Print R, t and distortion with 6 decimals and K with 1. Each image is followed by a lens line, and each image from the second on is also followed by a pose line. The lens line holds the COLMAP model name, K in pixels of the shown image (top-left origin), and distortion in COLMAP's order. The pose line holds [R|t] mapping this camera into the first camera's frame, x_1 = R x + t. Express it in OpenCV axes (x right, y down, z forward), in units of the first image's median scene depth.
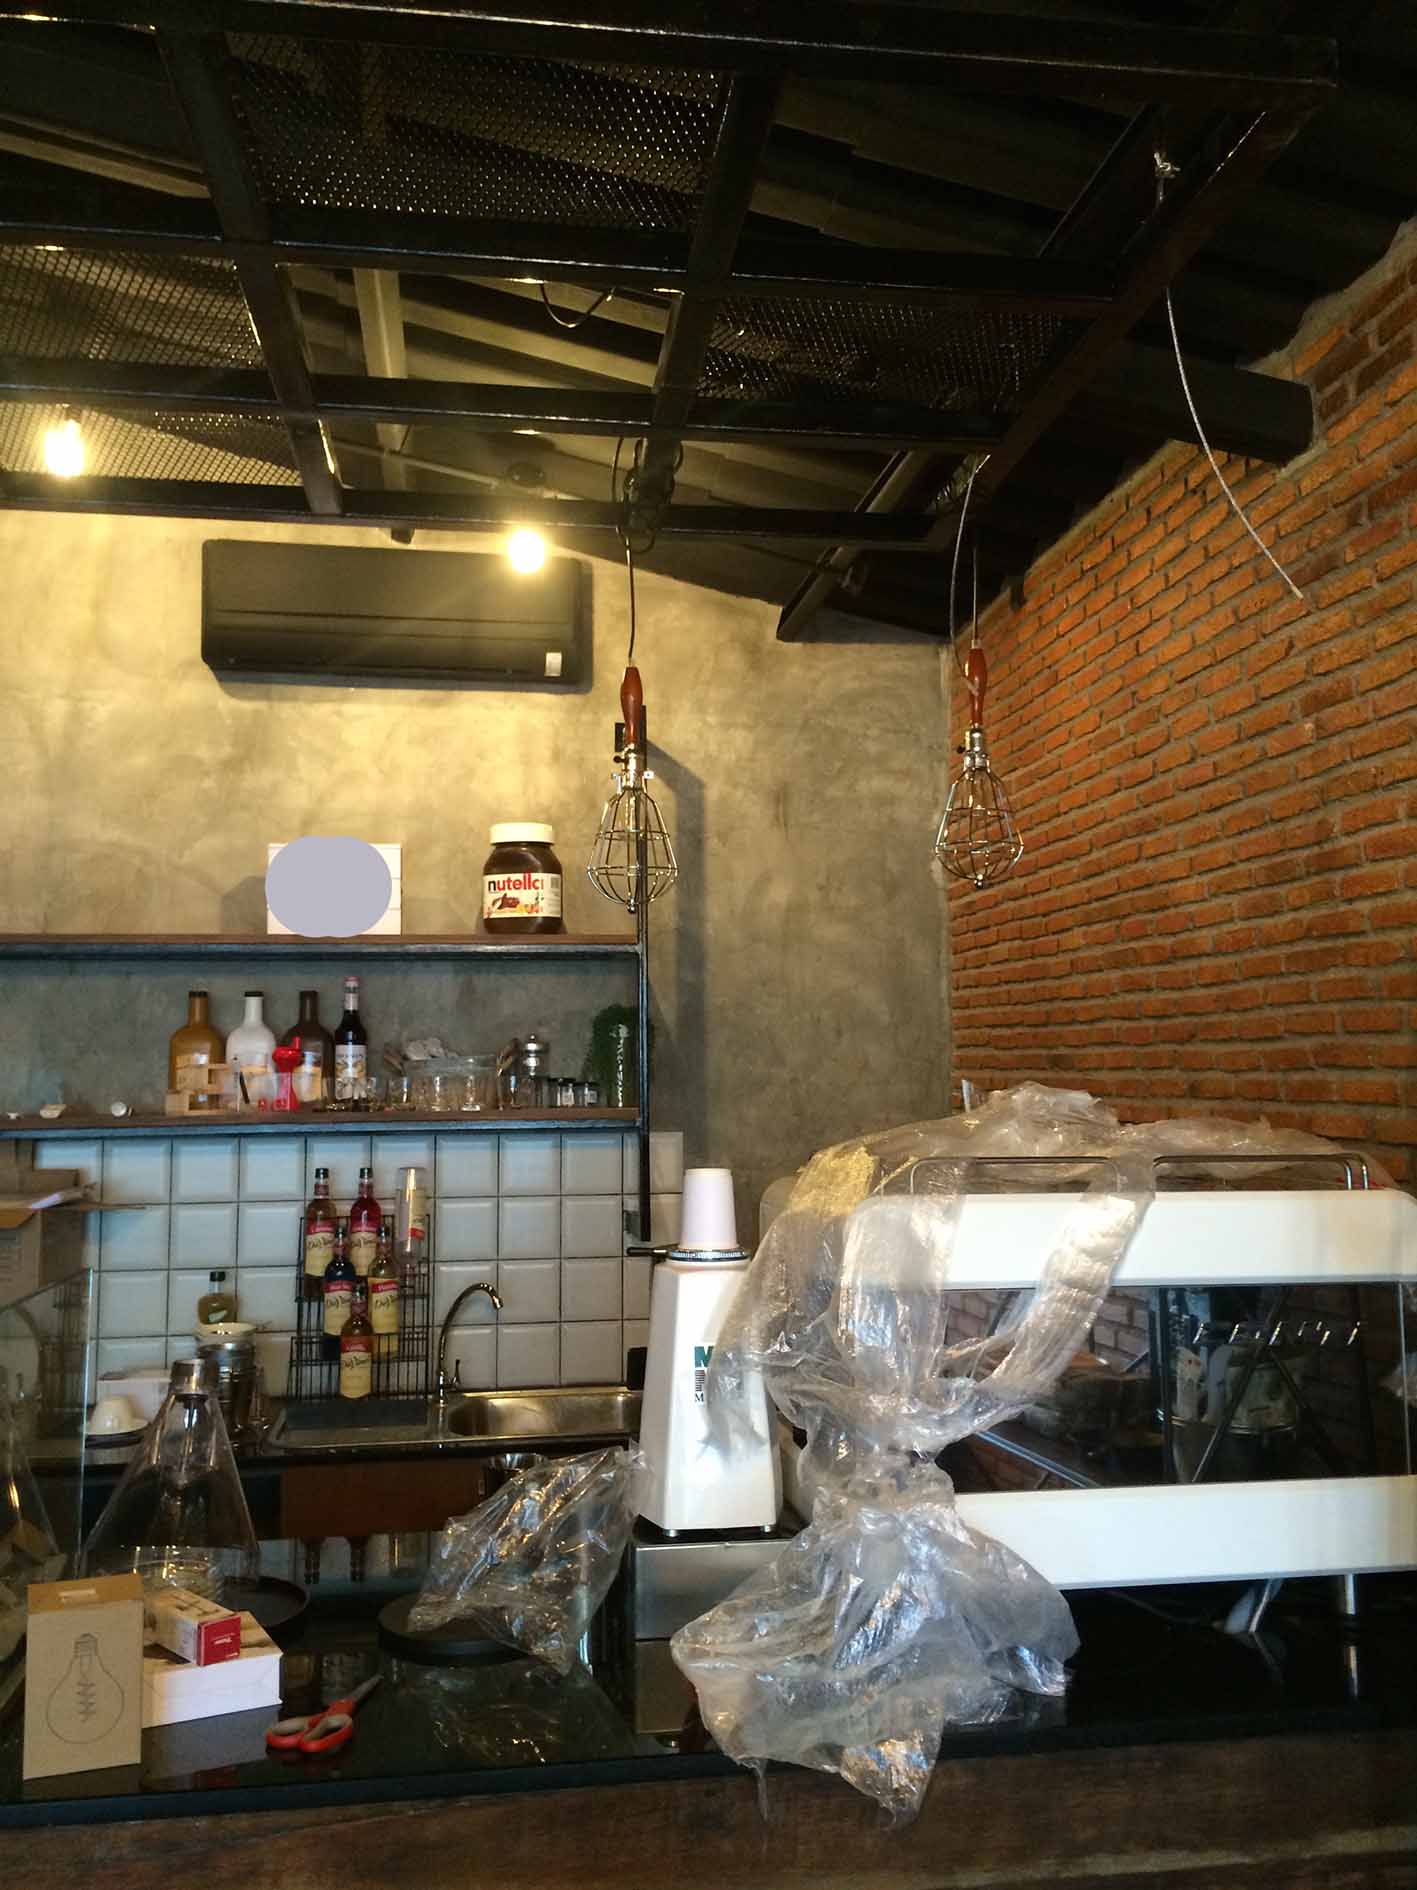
lens RADIAL K [[1601.1, 0, 703.6], [0, 1601.1, 935.2], [0, 0, 1]] dist [0.059296, 0.008006]
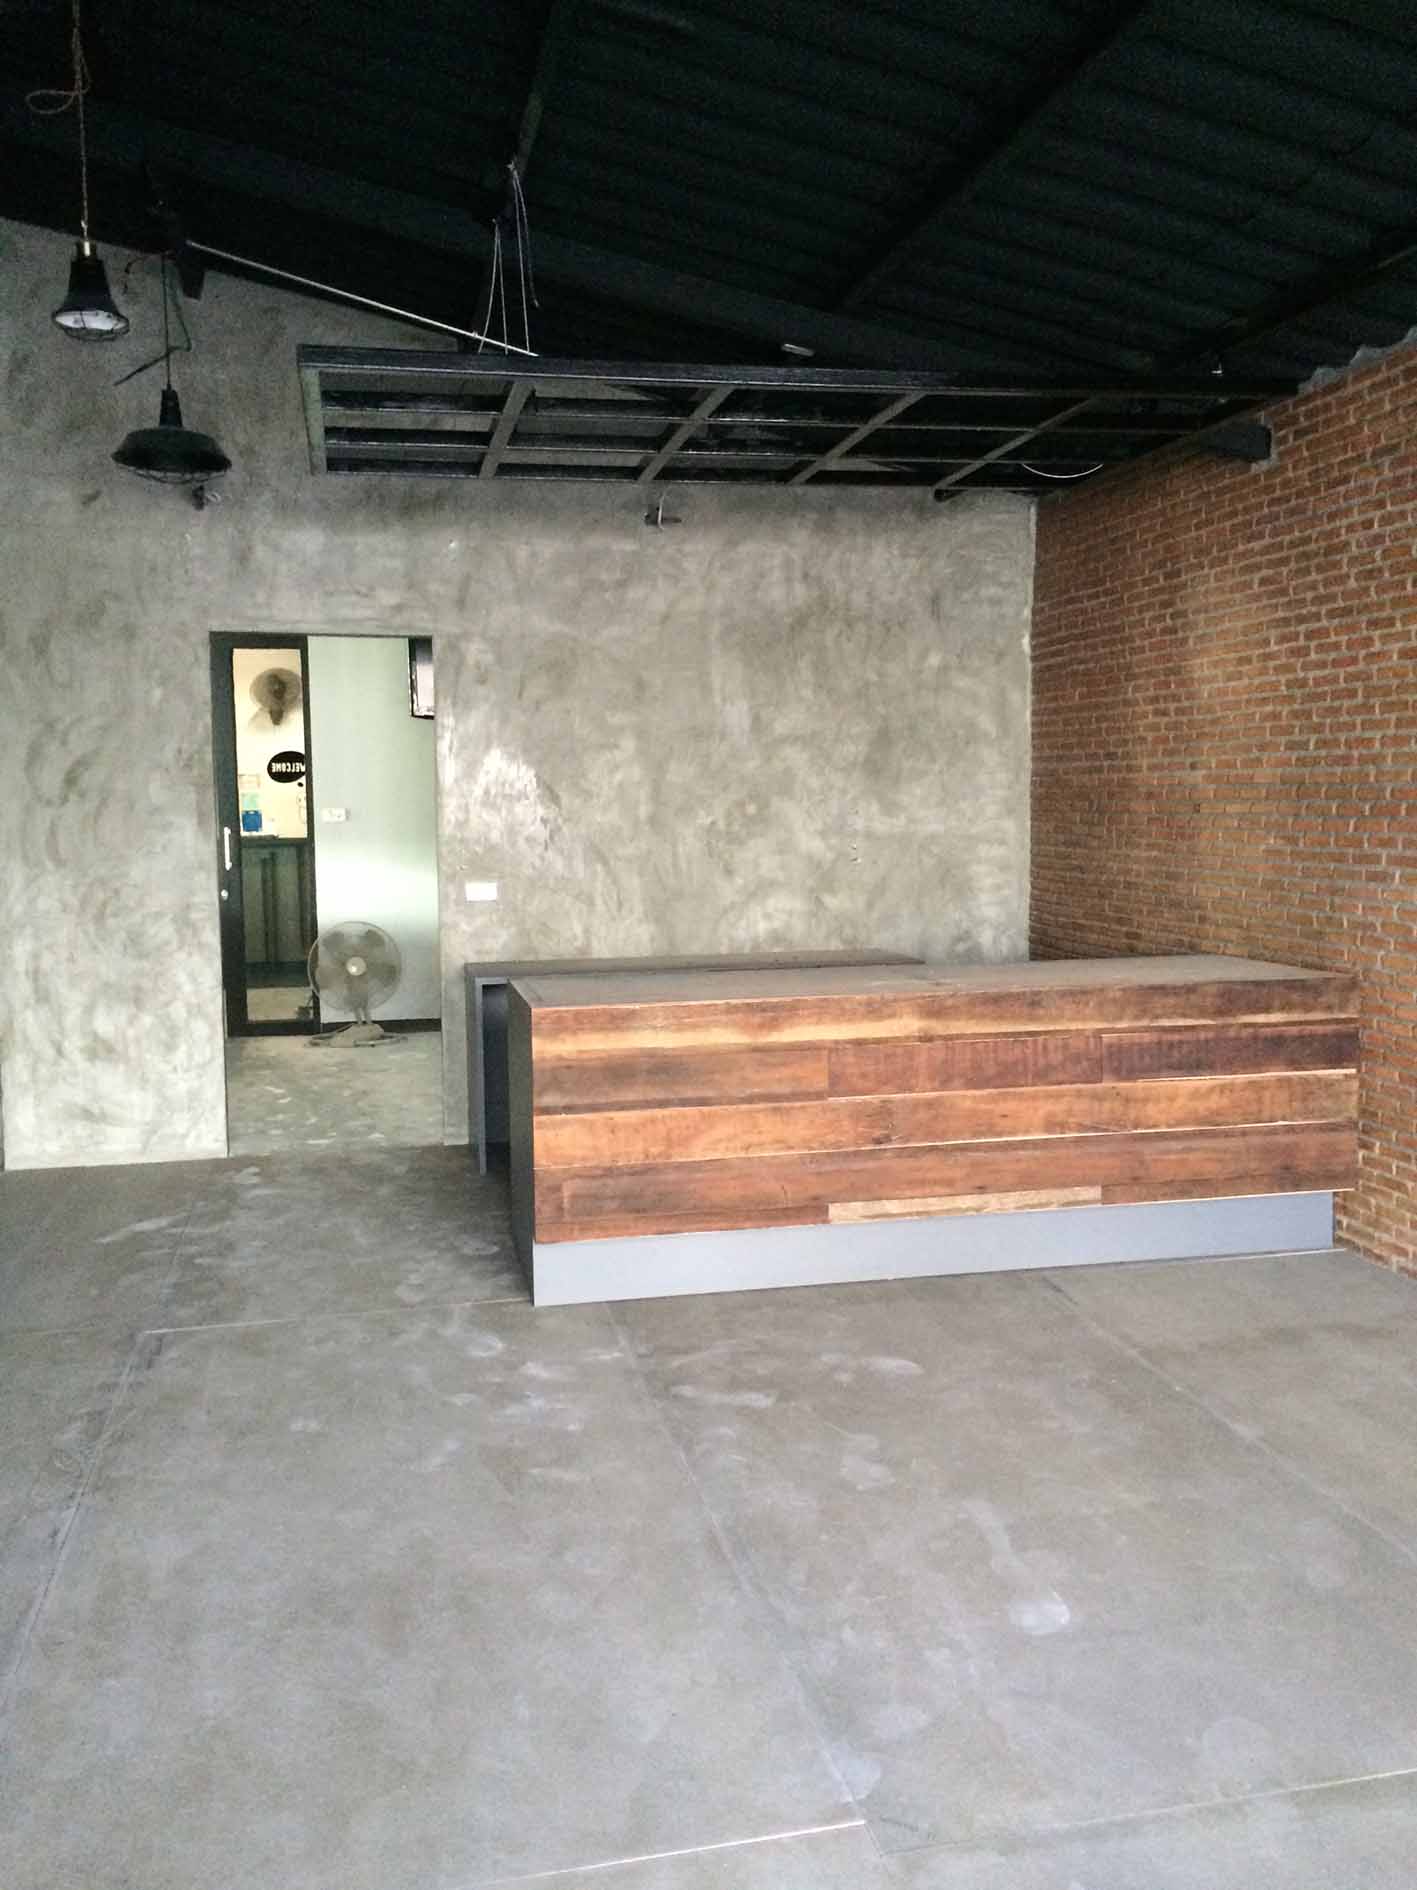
lens RADIAL K [[1601.1, 0, 708.4], [0, 1601.1, 946.2], [0, 0, 1]] dist [0.059296, 0.008006]
pose [[0.998191, -0.015058, 0.058209, -0.294751], [0.005084, 0.985802, 0.167834, -0.013693], [-0.059910, -0.167234, 0.984095, -0.699041]]
